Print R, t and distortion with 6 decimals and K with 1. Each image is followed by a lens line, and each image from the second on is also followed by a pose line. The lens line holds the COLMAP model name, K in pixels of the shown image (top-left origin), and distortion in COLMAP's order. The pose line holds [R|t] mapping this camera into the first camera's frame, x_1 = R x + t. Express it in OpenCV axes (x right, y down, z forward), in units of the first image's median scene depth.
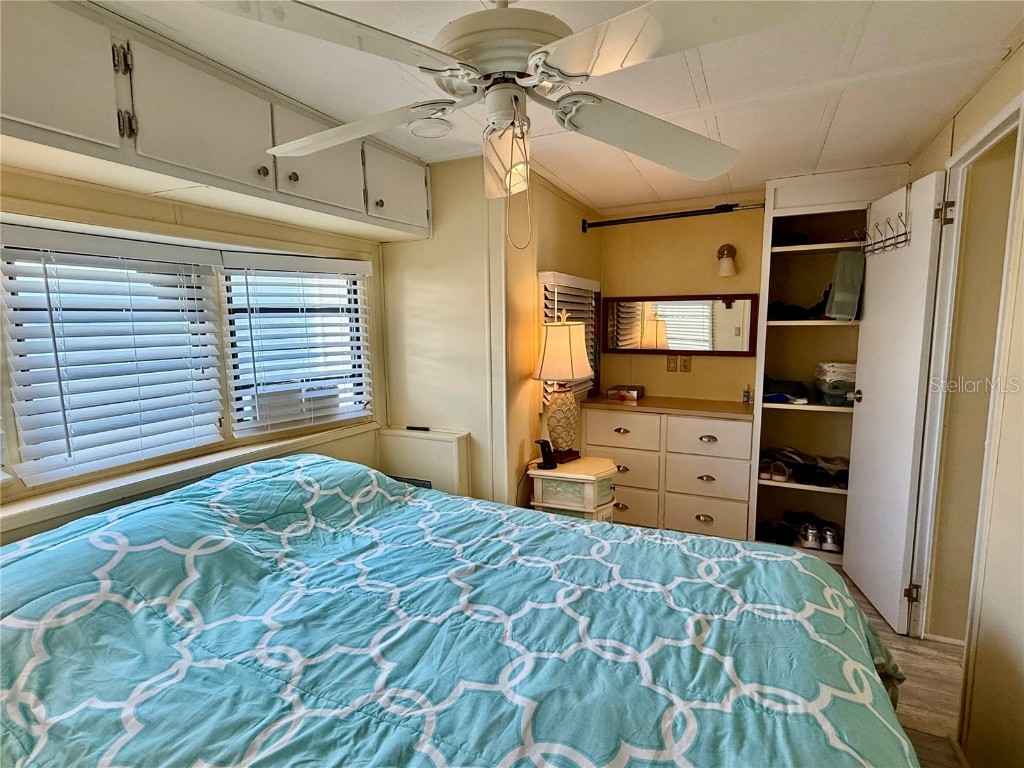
lens RADIAL K [[482.8, 0, 513.4], [0, 482.8, 386.9], [0, 0, 1]] dist [-0.001416, 0.001018]
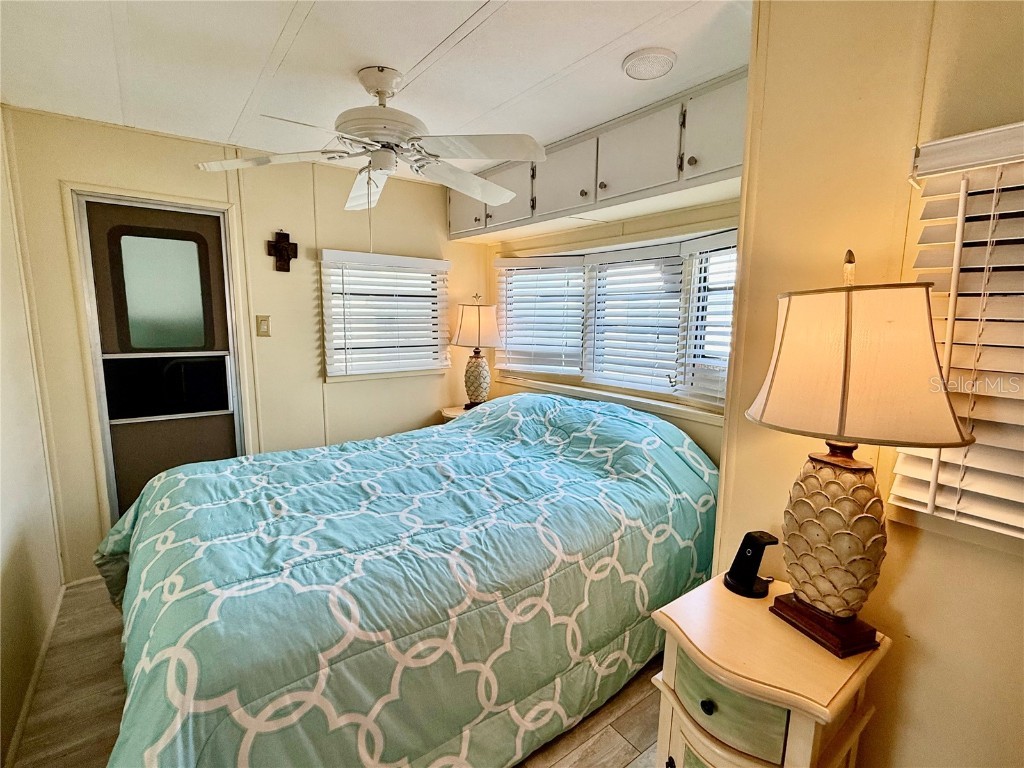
lens RADIAL K [[482.8, 0, 511.7], [0, 482.8, 379.2], [0, 0, 1]] dist [-0.001416, 0.001018]
pose [[-0.440424, 0.127953, -0.888625, 1.000695], [-0.121765, 0.972133, 0.200326, -0.184082], [0.889494, 0.196432, -0.412571, 1.639108]]
